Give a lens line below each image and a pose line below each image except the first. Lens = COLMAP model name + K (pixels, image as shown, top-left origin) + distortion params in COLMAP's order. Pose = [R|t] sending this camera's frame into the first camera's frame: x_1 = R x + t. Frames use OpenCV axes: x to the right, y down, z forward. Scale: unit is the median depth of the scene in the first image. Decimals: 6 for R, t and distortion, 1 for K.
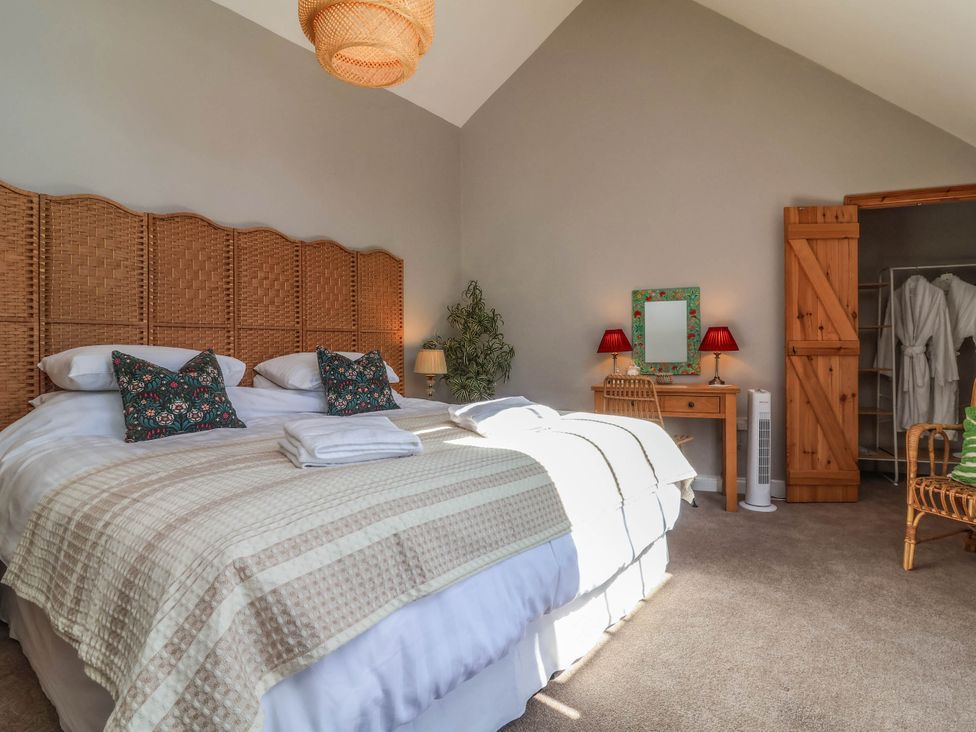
lens RADIAL K [[511.6, 0, 488.0], [0, 511.6, 366.0], [0, 0, 1]] dist [-0.003669, -0.001827]
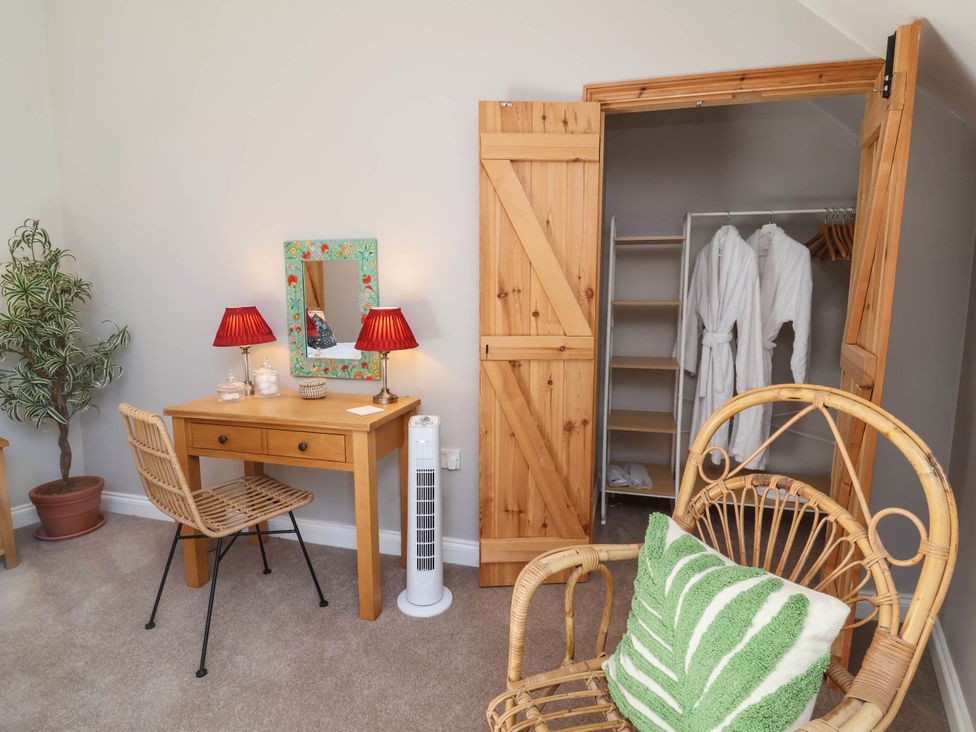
lens RADIAL K [[511.6, 0, 488.0], [0, 511.6, 366.0], [0, 0, 1]] dist [-0.003669, -0.001827]
pose [[0.996263, -0.003073, 0.086315, 0.540518], [-0.007894, 0.991945, 0.126424, -0.089458], [-0.086008, -0.126633, 0.988214, 0.396833]]
